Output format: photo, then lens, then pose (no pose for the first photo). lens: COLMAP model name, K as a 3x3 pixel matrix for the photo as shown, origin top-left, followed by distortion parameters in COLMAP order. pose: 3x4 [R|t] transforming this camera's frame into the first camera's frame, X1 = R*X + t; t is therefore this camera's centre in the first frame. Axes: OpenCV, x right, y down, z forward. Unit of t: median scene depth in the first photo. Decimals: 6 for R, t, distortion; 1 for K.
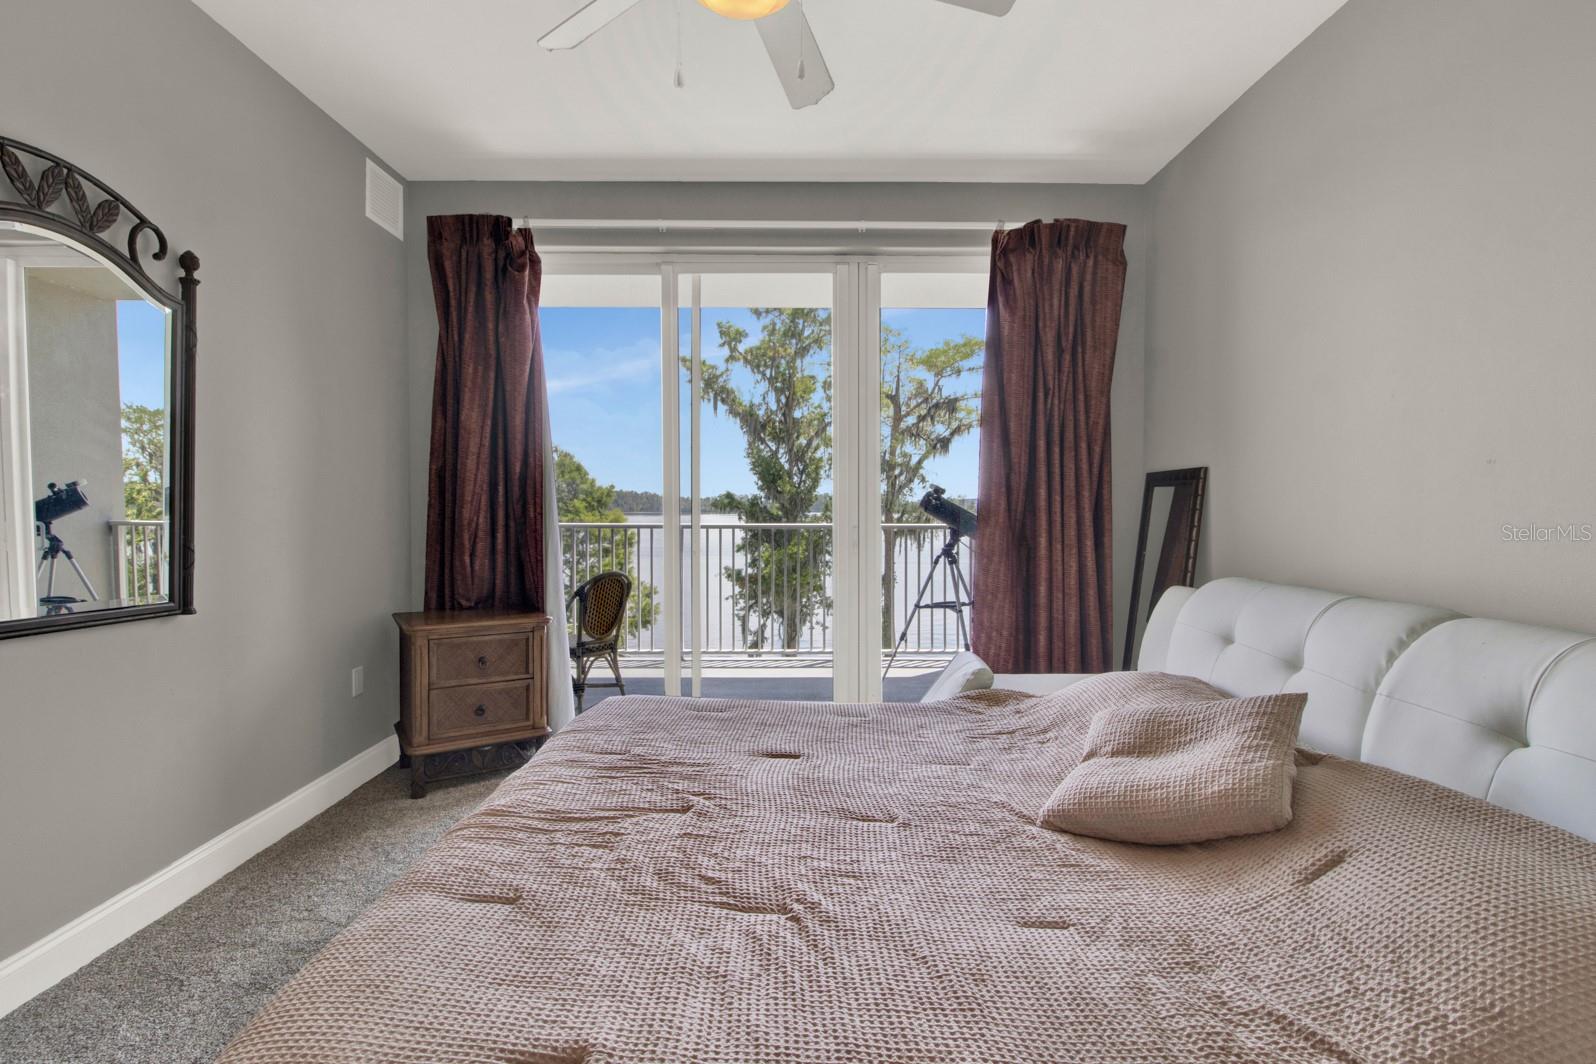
lens RADIAL K [[746.2, 0, 793.9], [0, 746.2, 515.0], [0, 0, 1]] dist [-0.003612, -0.000775]
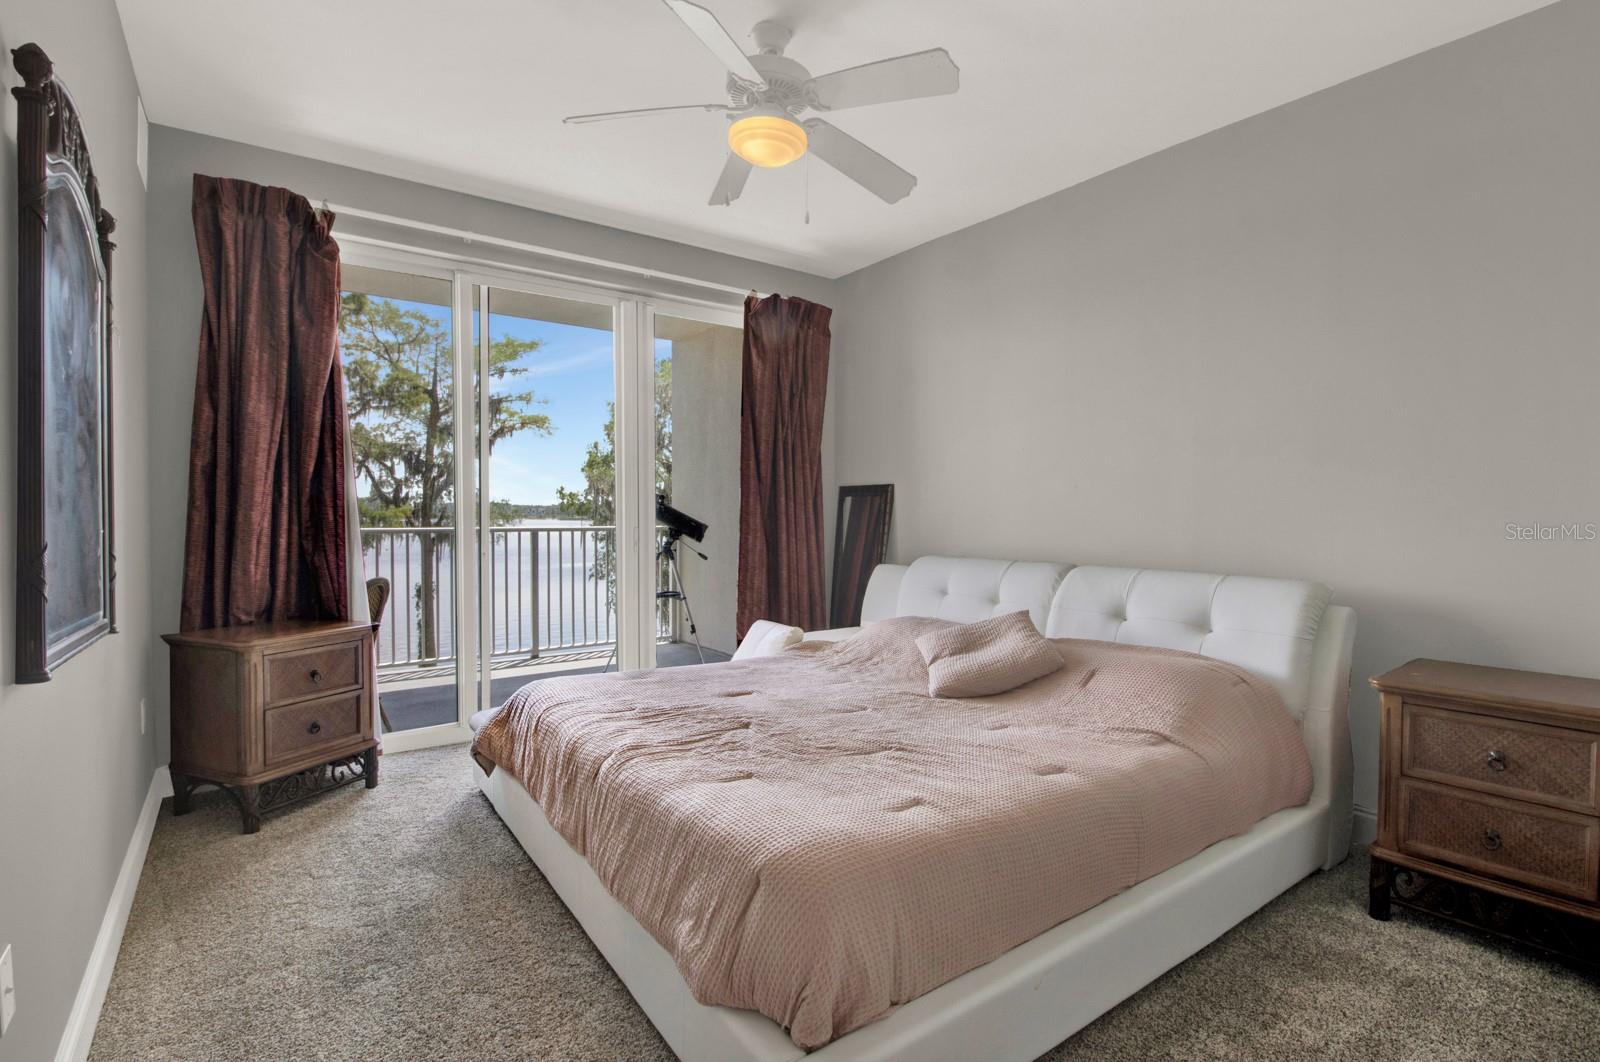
lens RADIAL K [[757.1, 0, 772.3], [0, 757.1, 514.7], [0, 0, 1]] dist [0.002917, -0.000293]
pose [[0.822714, -0.000393, 0.568455, -0.467132], [0.004080, 0.999978, -0.005214, 0.002907], [-0.568440, 0.006609, 0.822698, -0.103914]]
